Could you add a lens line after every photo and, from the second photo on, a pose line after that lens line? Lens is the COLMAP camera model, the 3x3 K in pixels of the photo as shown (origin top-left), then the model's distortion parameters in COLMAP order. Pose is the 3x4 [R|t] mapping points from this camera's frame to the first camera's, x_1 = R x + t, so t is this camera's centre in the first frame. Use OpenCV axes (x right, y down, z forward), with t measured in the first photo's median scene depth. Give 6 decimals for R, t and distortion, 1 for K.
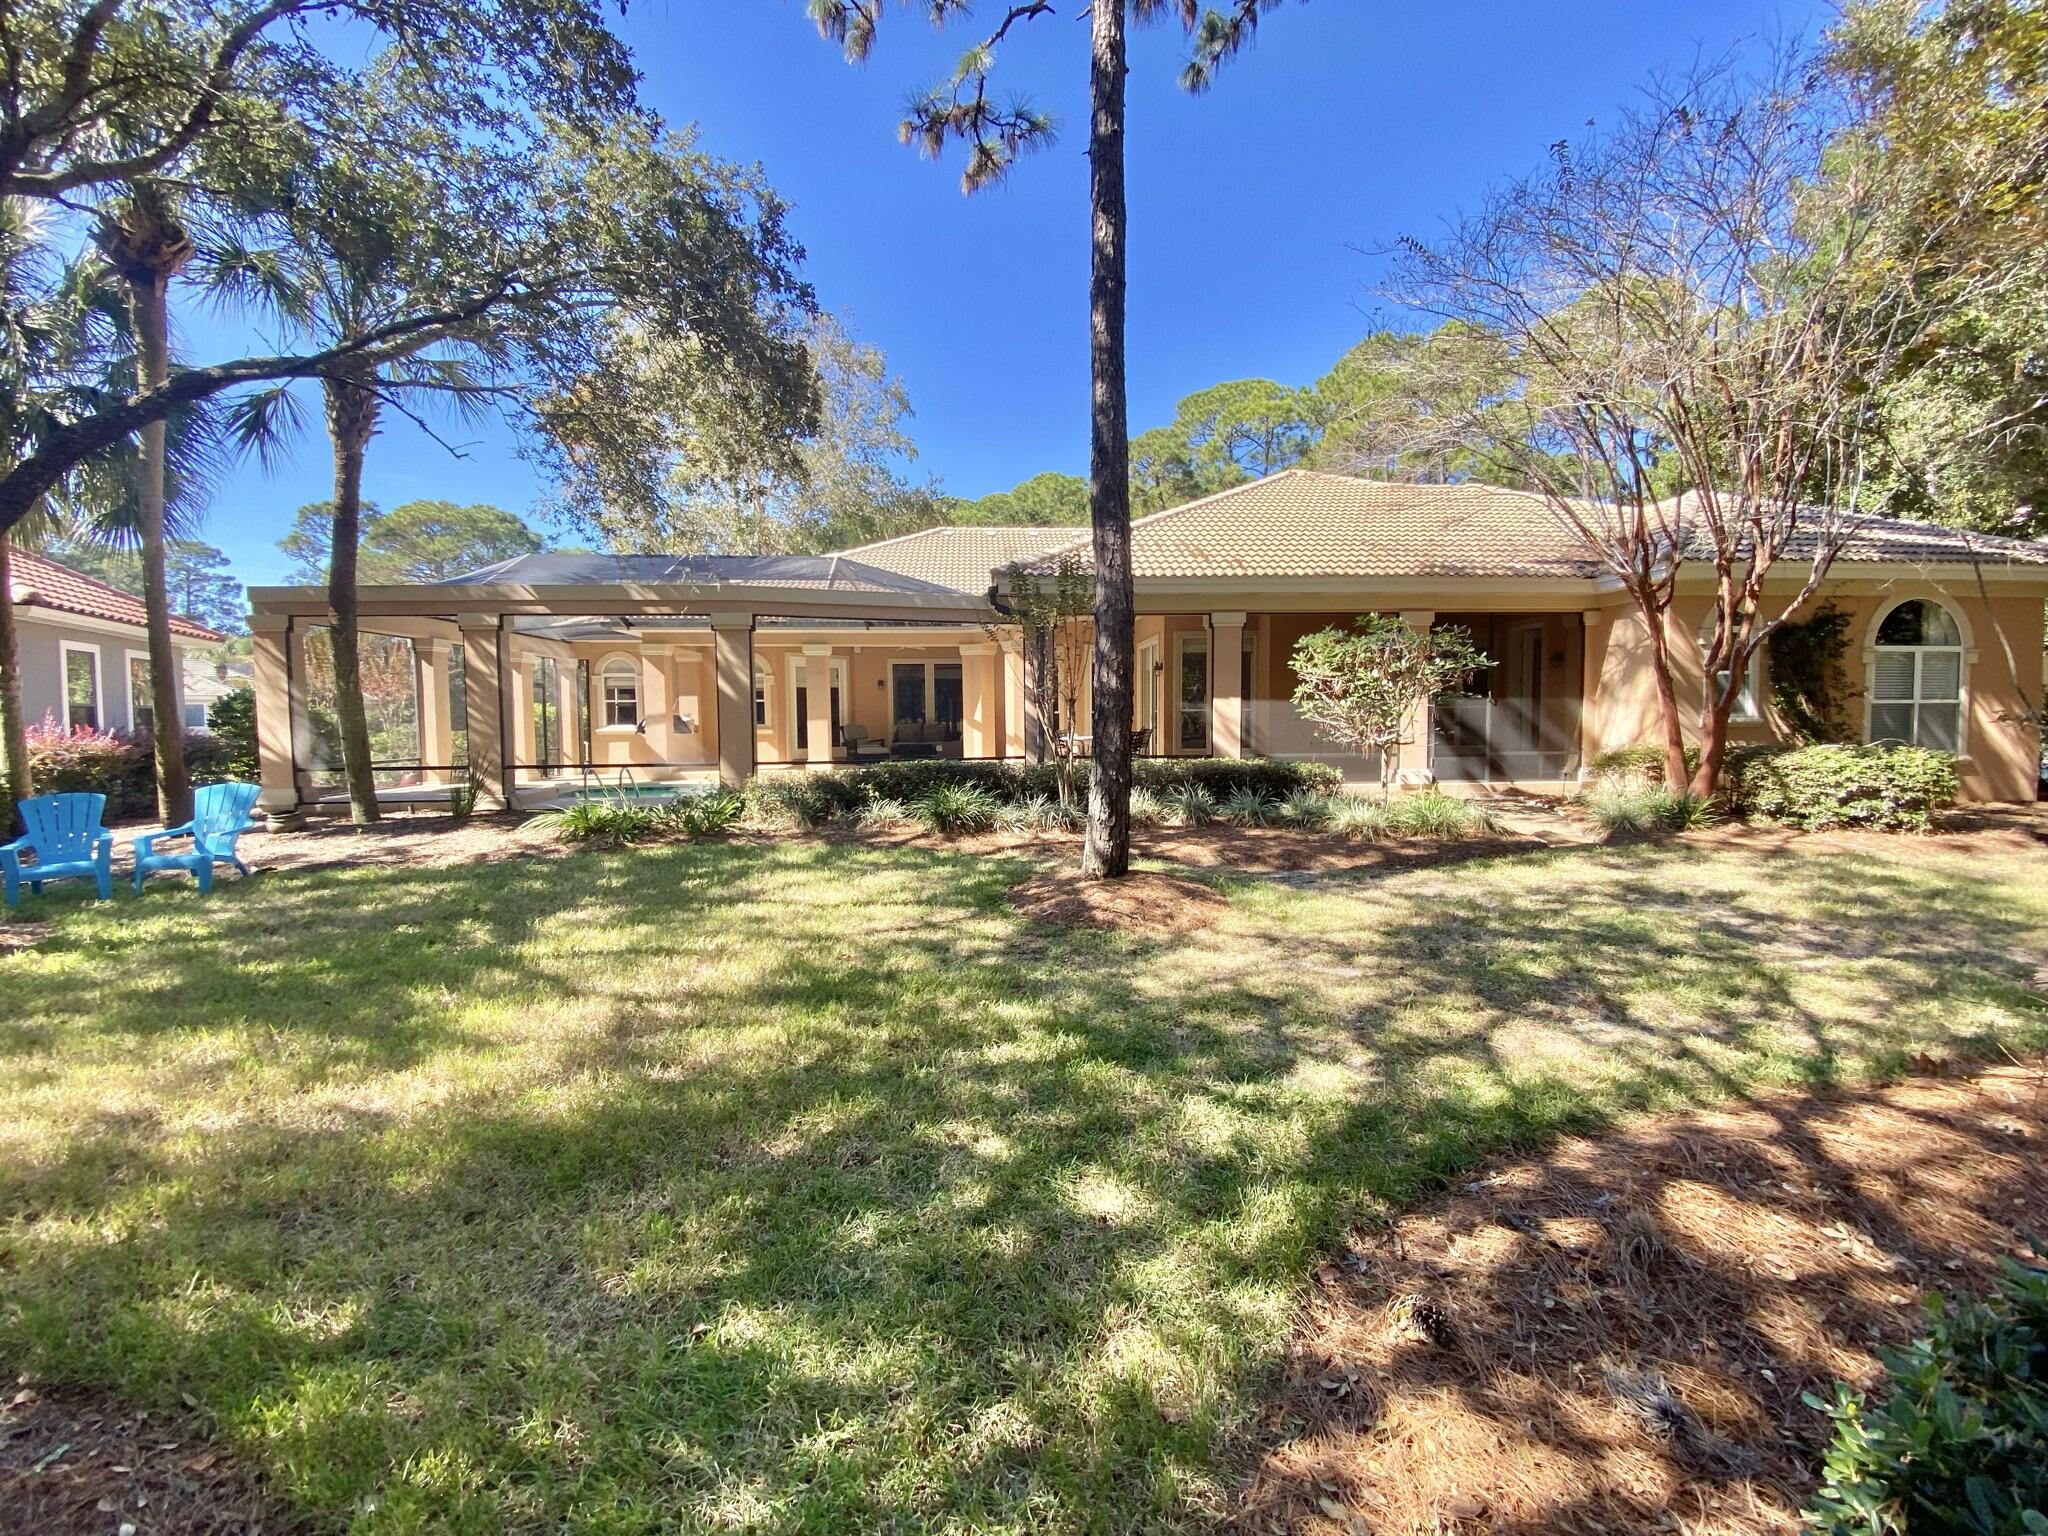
lens RADIAL K [[860.1, 0, 1024.0], [0, 860.1, 768.0], [0, 0, 1]] dist [0.016913, -0.024412]
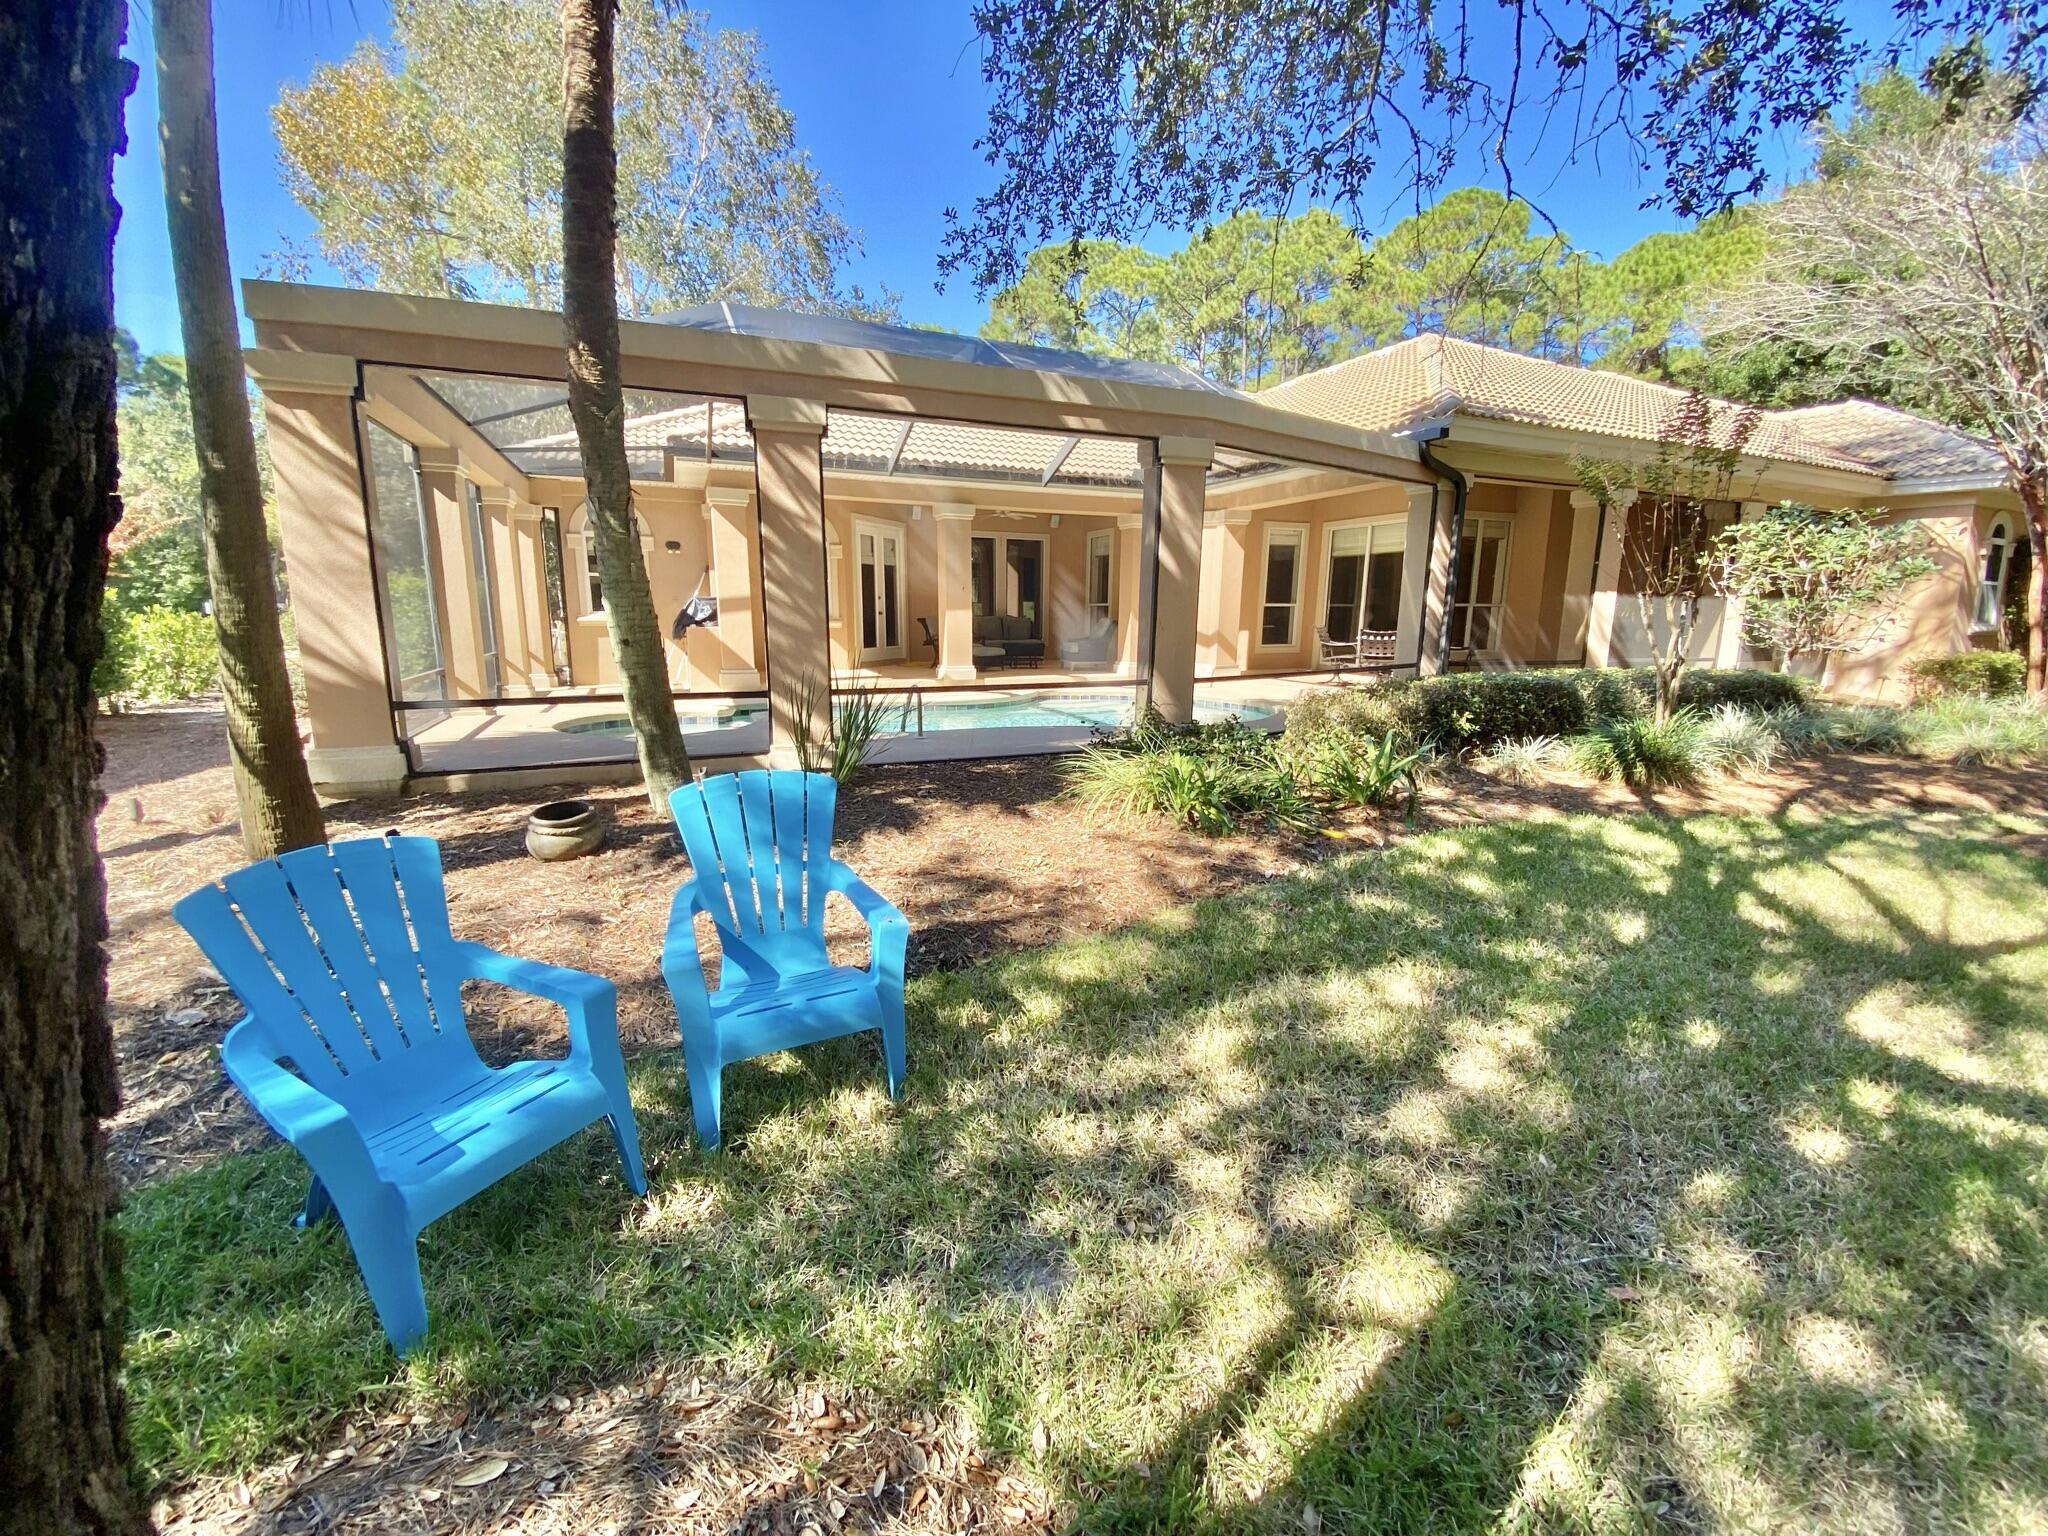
lens RADIAL K [[860.1, 0, 1024.0], [0, 860.1, 768.0], [0, 0, 1]] dist [0.016913, -0.024412]
pose [[0.935863, -0.050887, 0.348671, -0.685282], [0.002607, 0.990490, 0.137560, -0.028370], [-0.352355, -0.127828, 0.927095, 0.430725]]
